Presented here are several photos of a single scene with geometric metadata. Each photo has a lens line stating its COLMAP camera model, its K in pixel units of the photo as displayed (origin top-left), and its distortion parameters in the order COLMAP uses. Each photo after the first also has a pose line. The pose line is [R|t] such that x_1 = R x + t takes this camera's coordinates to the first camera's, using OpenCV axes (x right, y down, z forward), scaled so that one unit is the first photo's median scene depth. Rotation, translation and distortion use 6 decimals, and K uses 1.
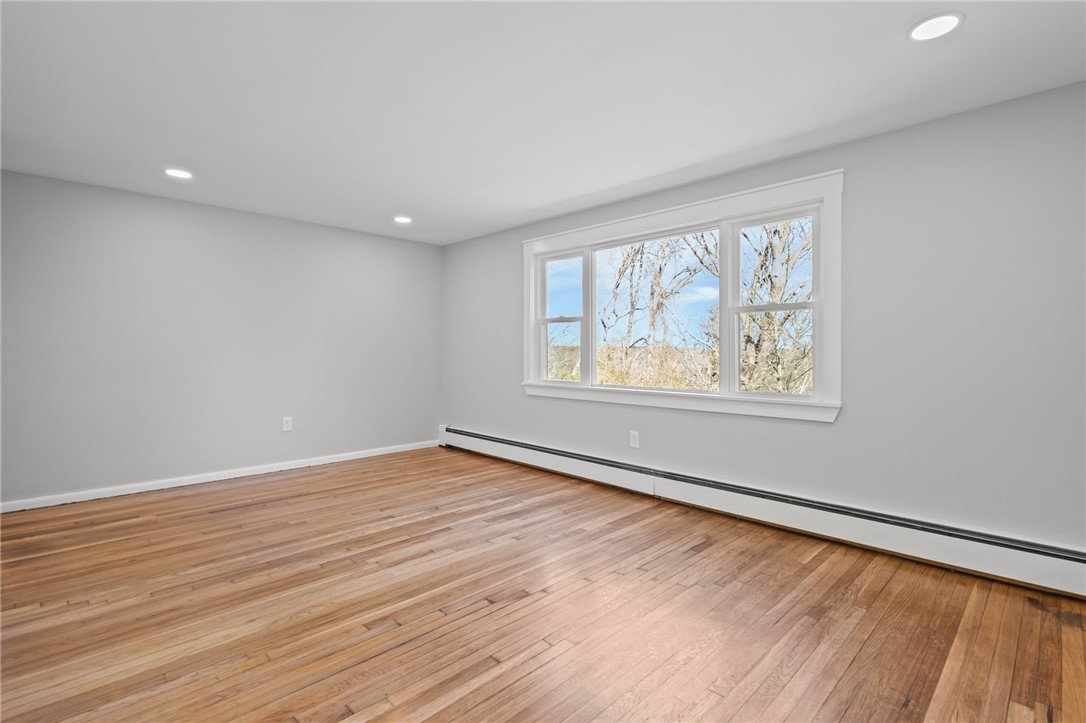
lens RADIAL K [[503.4, 0, 538.2], [0, 503.4, 357.9], [0, 0, 1]] dist [0.008589, -0.002058]
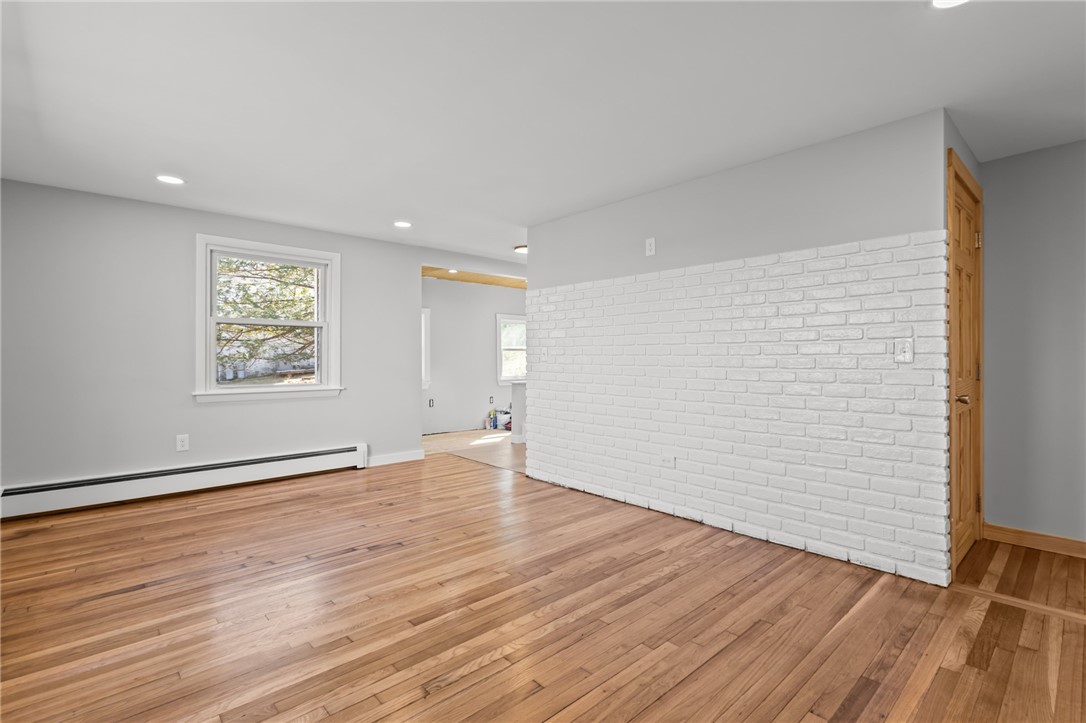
lens RADIAL K [[503.4, 0, 546.7], [0, 503.4, 363.5], [0, 0, 1]] dist [0.008589, -0.002058]
pose [[-0.999695, -0.002994, 0.024512, -0.362228], [-0.002441, 0.999743, 0.022559, -0.023288], [-0.024573, 0.022492, -0.999445, 1.628402]]
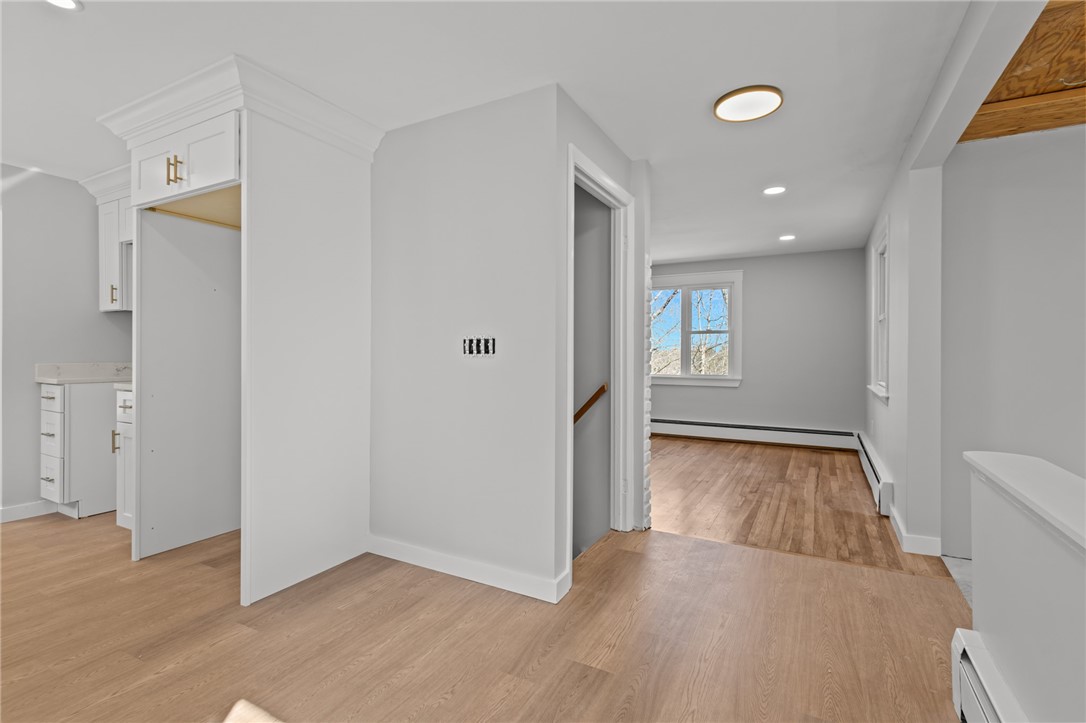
lens RADIAL K [[503.4, 0, 541.7], [0, 503.4, 359.7], [0, 0, 1]] dist [0.008589, -0.002058]
pose [[0.957491, 0.004945, 0.288419, -0.761857], [-0.005111, 0.999987, -0.000179, 0.015944], [-0.288417, -0.001303, 0.957504, -0.739564]]
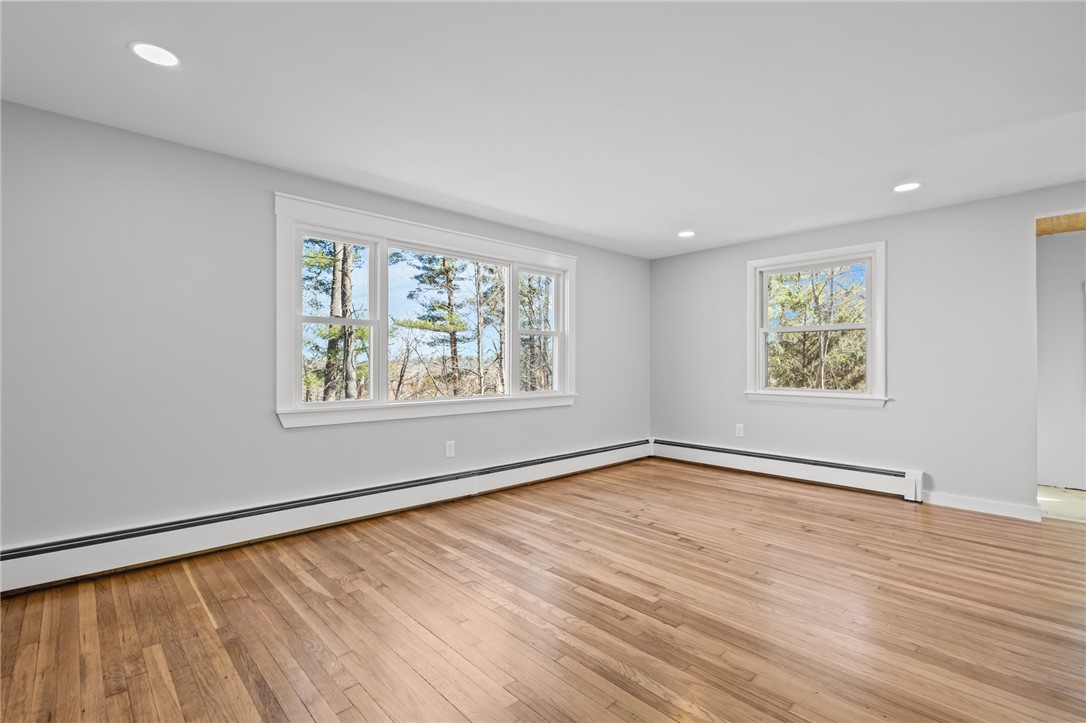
lens RADIAL K [[503.4, 0, 547.1], [0, 503.4, 363.2], [0, 0, 1]] dist [0.008589, -0.002058]
pose [[0.013831, -0.001250, 0.999904, -1.013139], [0.009322, 0.999956, 0.001121, -0.012939], [-0.999861, 0.009306, 0.013842, 0.970912]]
